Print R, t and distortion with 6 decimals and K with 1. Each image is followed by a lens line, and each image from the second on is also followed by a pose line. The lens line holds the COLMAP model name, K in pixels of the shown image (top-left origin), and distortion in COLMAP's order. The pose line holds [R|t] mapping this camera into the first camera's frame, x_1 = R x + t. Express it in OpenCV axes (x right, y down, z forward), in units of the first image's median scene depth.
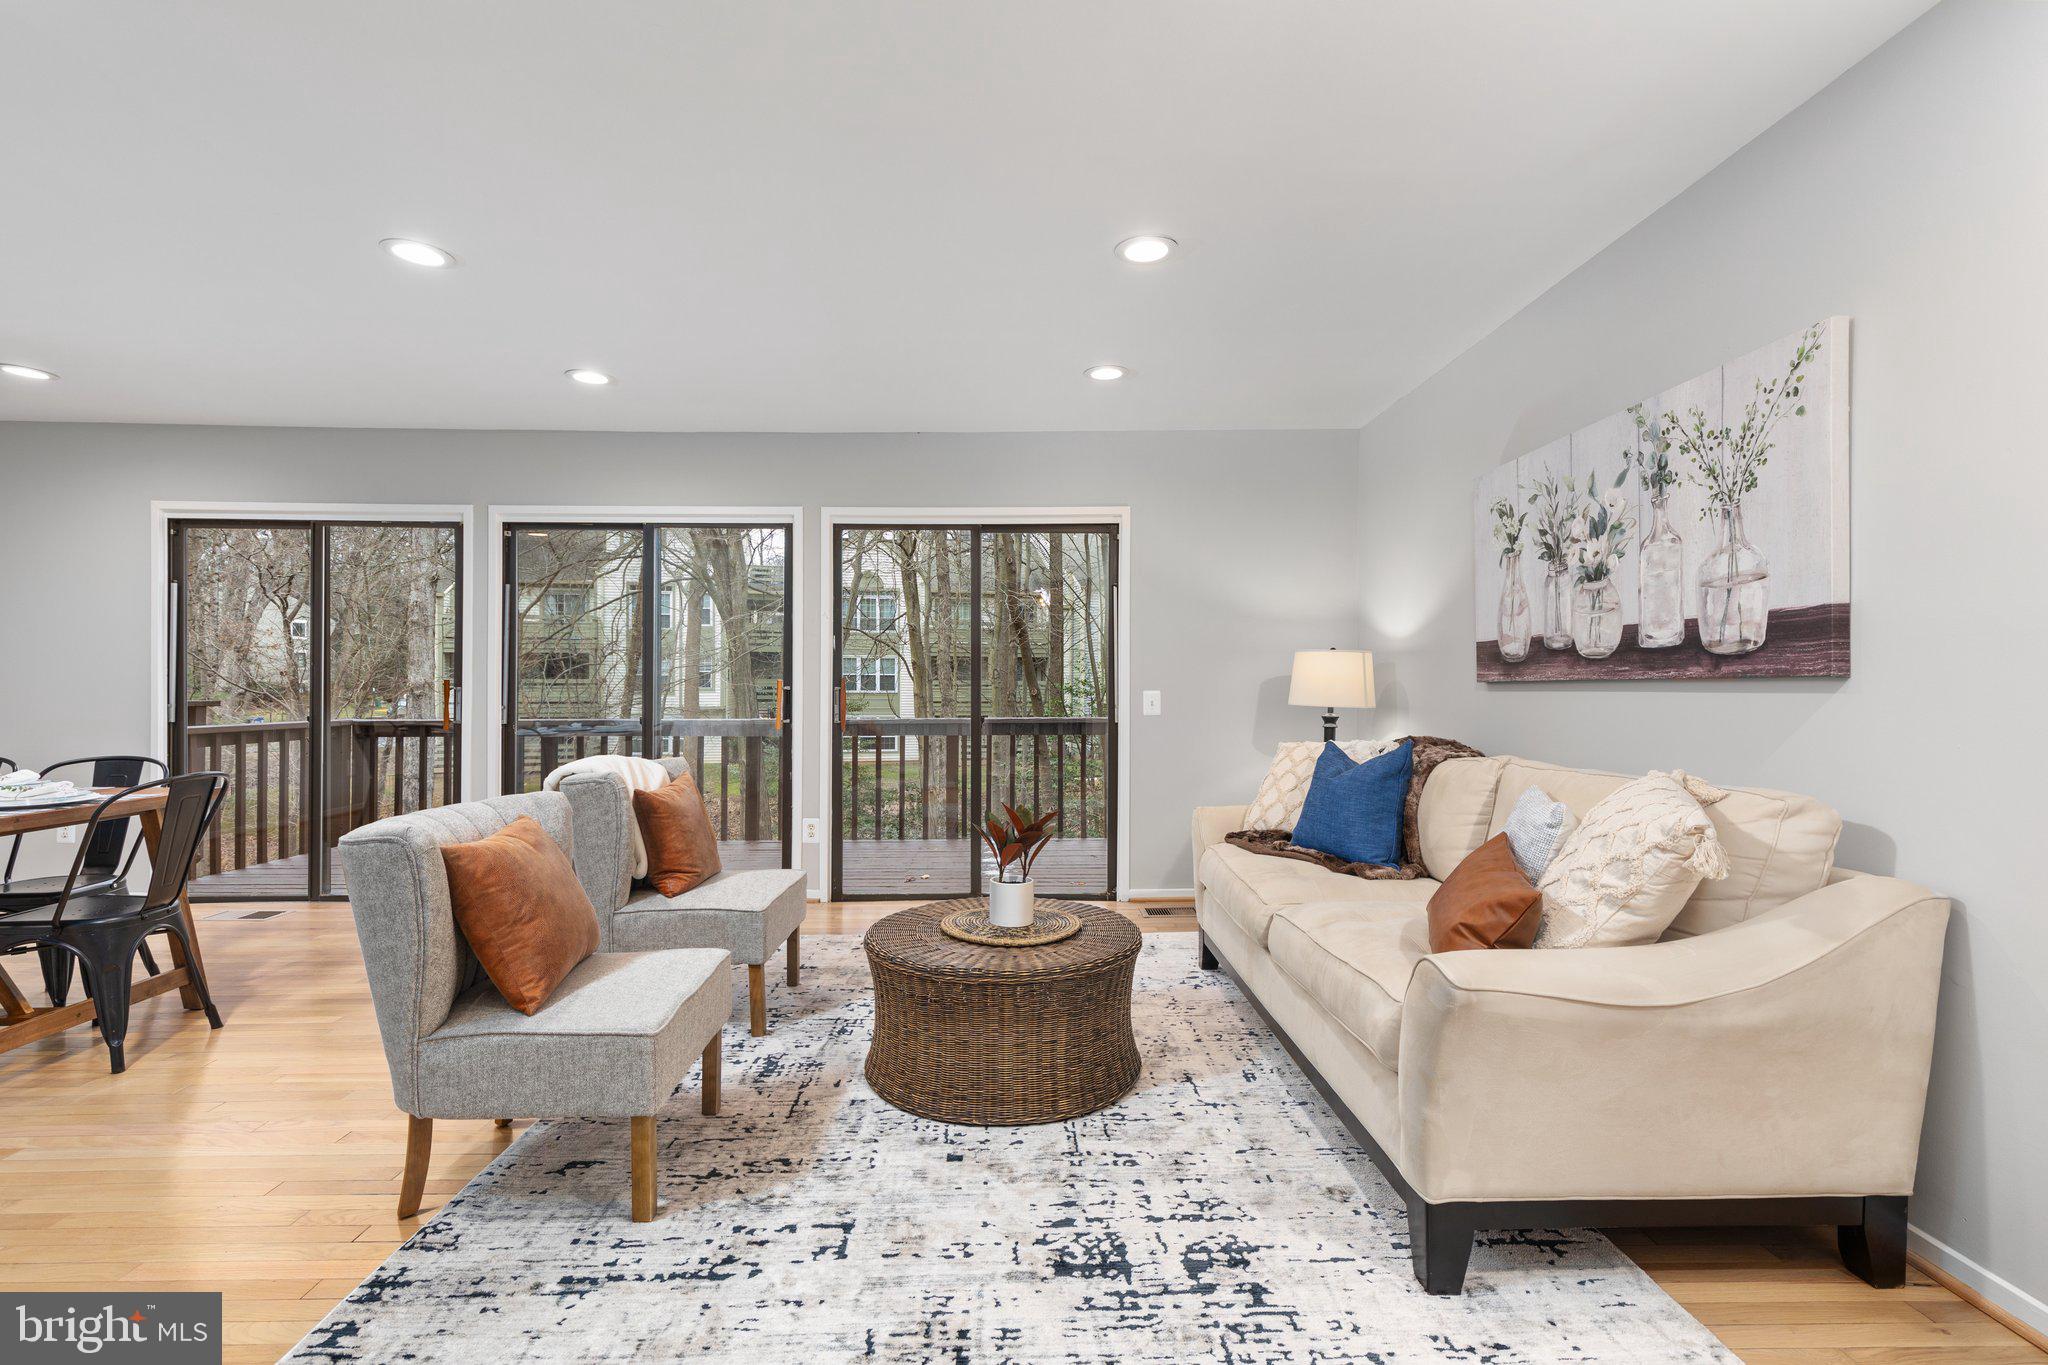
lens RADIAL K [[924.9, 0, 1023.2], [0, 924.9, 690.0], [0, 0, 1]] dist [0.005899, -0.000768]
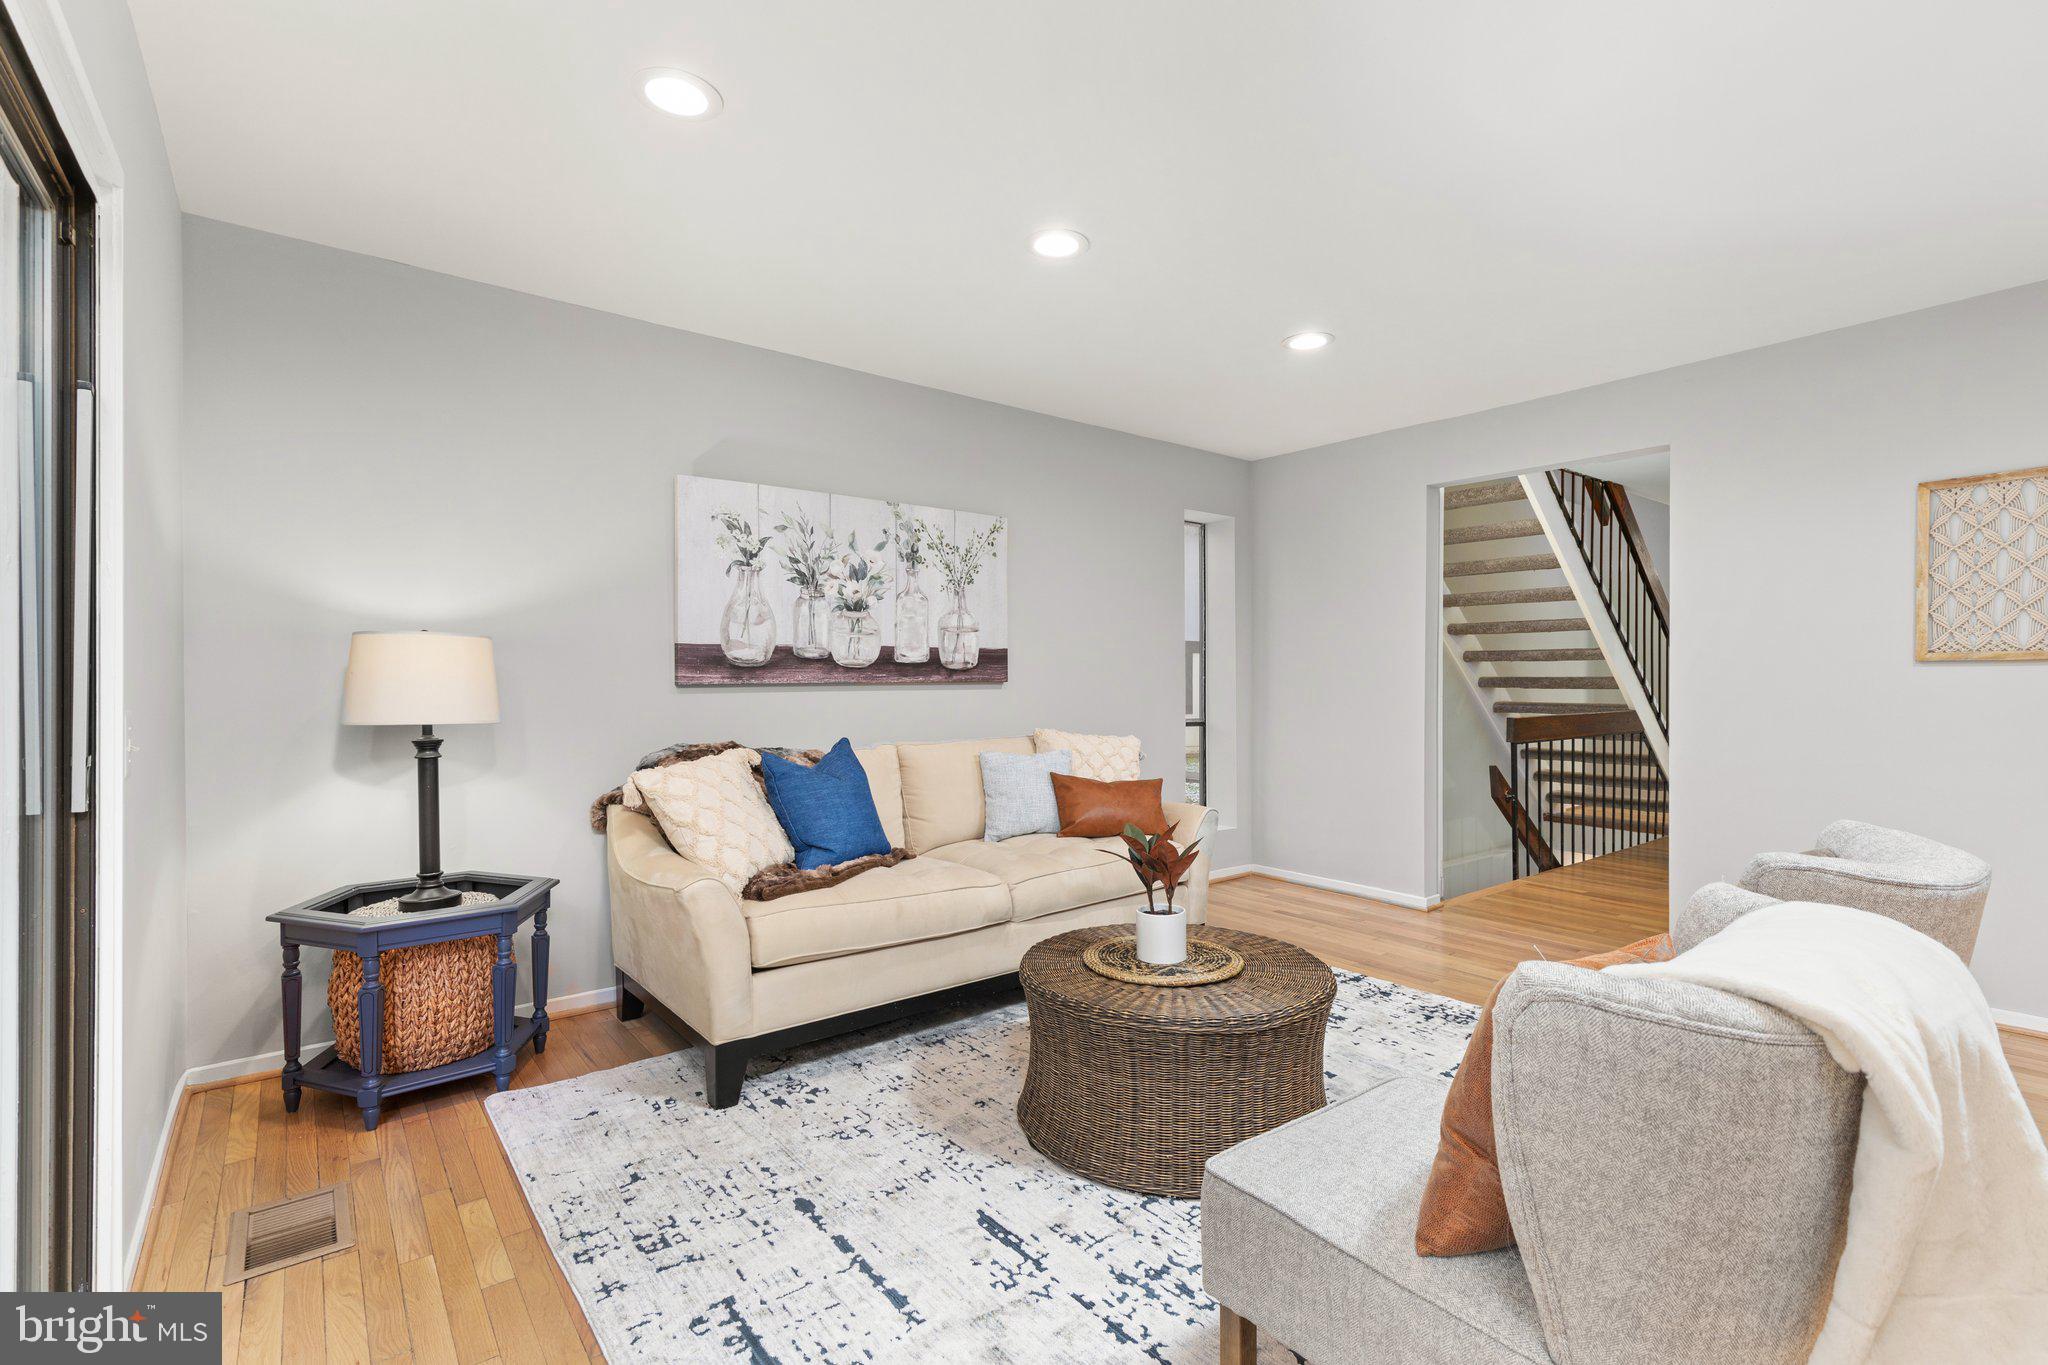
lens RADIAL K [[924.9, 0, 1033.4], [0, 924.9, 690.8], [0, 0, 1]] dist [0.005899, -0.000768]
pose [[-0.619527, -0.004785, 0.784961, -0.658628], [0.007380, 0.999902, 0.011919, -0.014237], [-0.784940, 0.013177, -0.619431, 1.719140]]
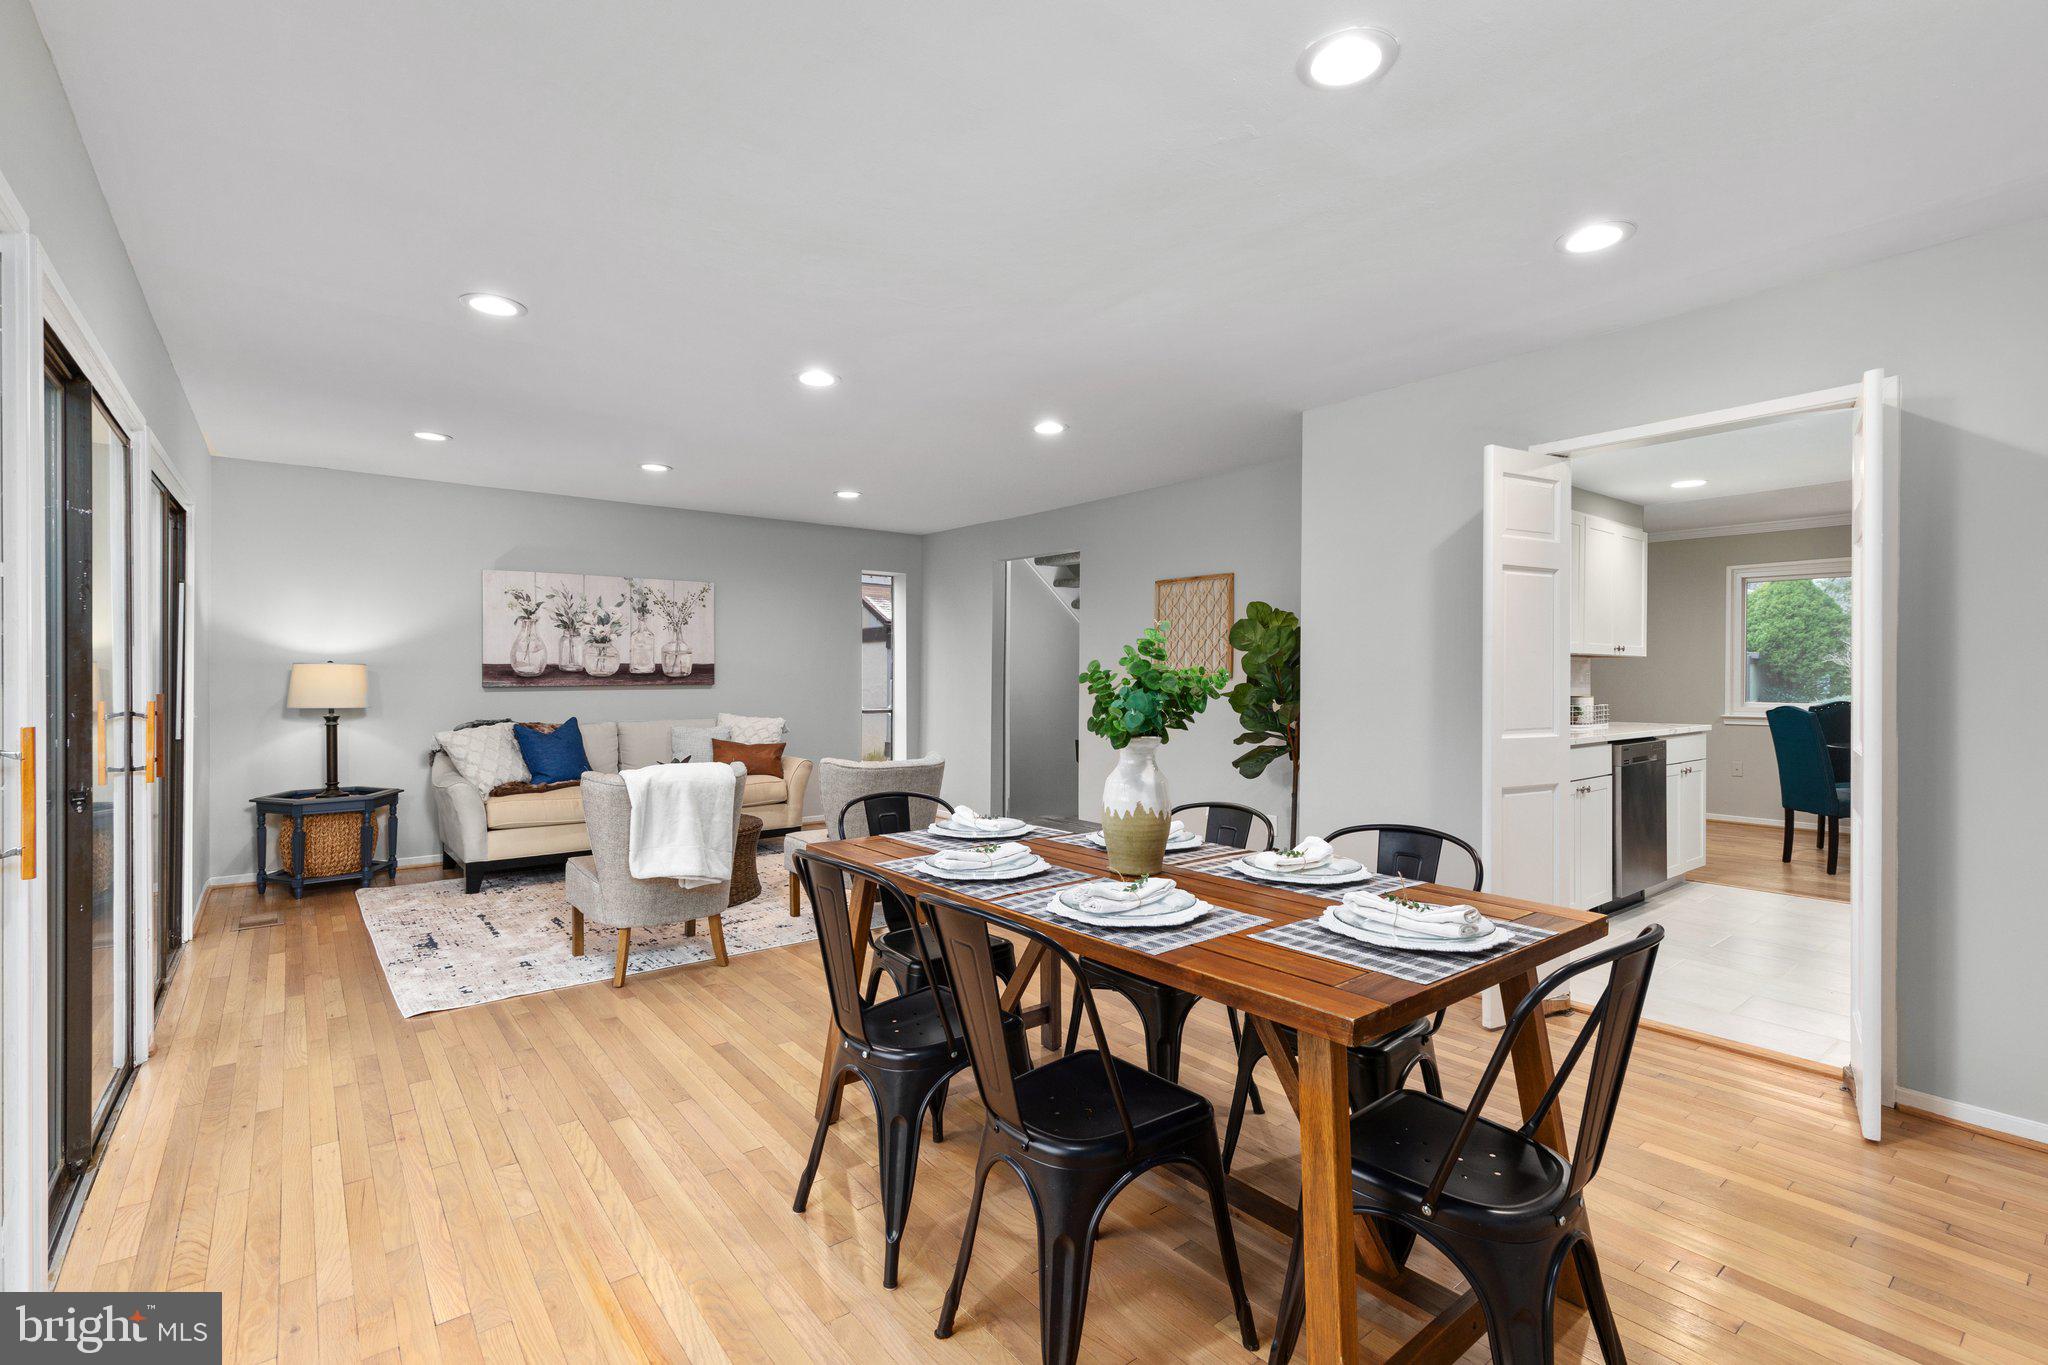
lens RADIAL K [[924.9, 0, 1030.8], [0, 924.9, 673.4], [0, 0, 1]] dist [0.005899, -0.000768]
pose [[-0.625297, 0.000118, 0.780387, -1.968159], [0.003372, 0.999991, 0.002551, -0.045704], [-0.780379, 0.004226, -0.625292, 1.686751]]
